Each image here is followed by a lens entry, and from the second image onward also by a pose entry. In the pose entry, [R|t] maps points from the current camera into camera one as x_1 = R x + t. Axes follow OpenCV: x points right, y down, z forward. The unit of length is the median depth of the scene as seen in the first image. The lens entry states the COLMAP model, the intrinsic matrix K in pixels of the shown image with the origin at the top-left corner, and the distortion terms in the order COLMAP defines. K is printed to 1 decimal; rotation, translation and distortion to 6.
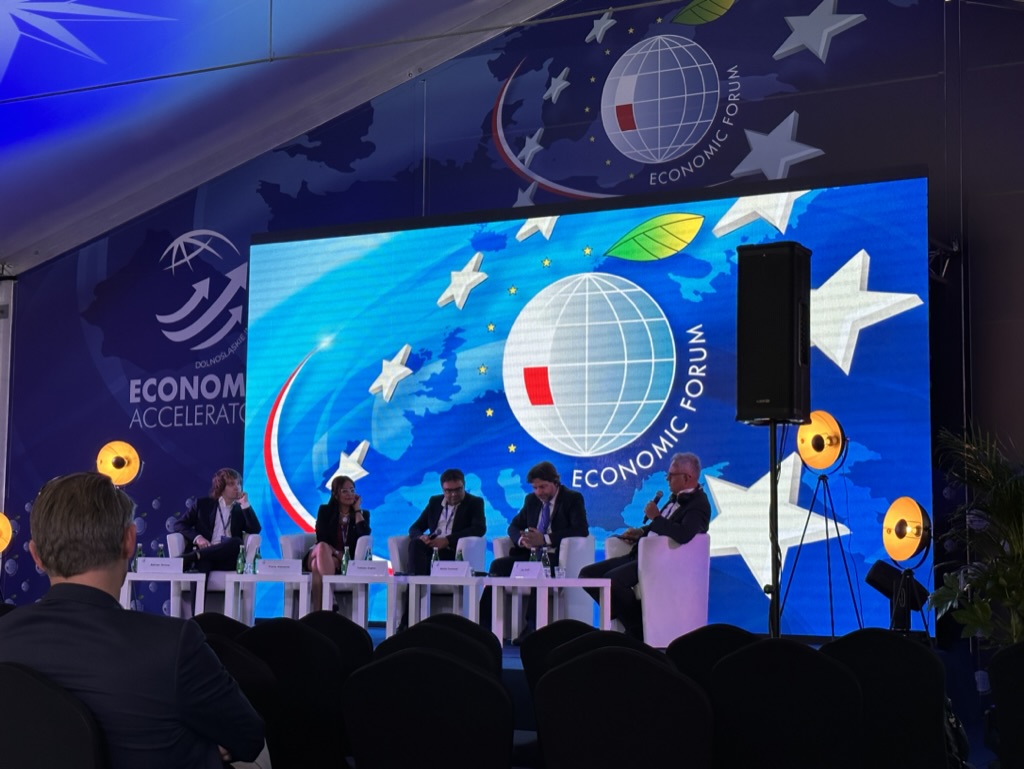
lens RADIAL K [[1587.1, 0, 515.9], [0, 1587.1, 405.2], [0, 0, 1]] dist [0.081725, 0.012584]
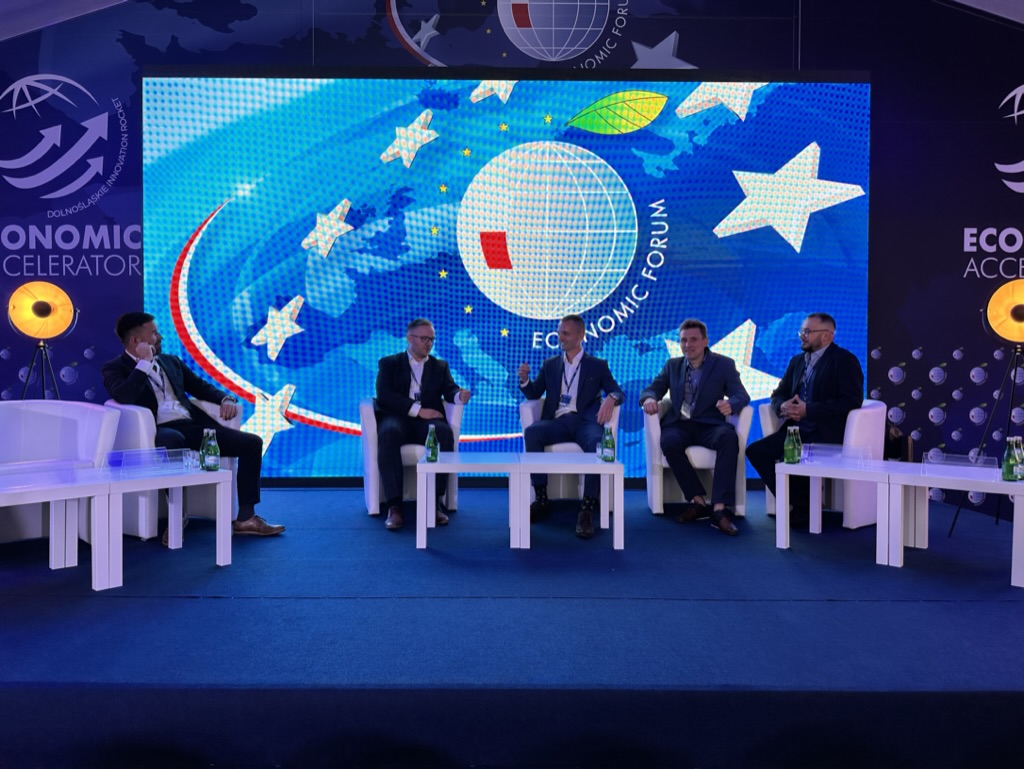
lens RADIAL K [[705.9, 0, 503.5], [0, 705.9, 389.0], [0, 0, 1]] dist [0.045045, -0.060435]
pose [[0.883437, -0.021216, 0.468069, -0.187595], [-0.040110, 0.991883, 0.120662, 0.020933], [-0.466830, -0.125371, 0.875415, 0.549322]]
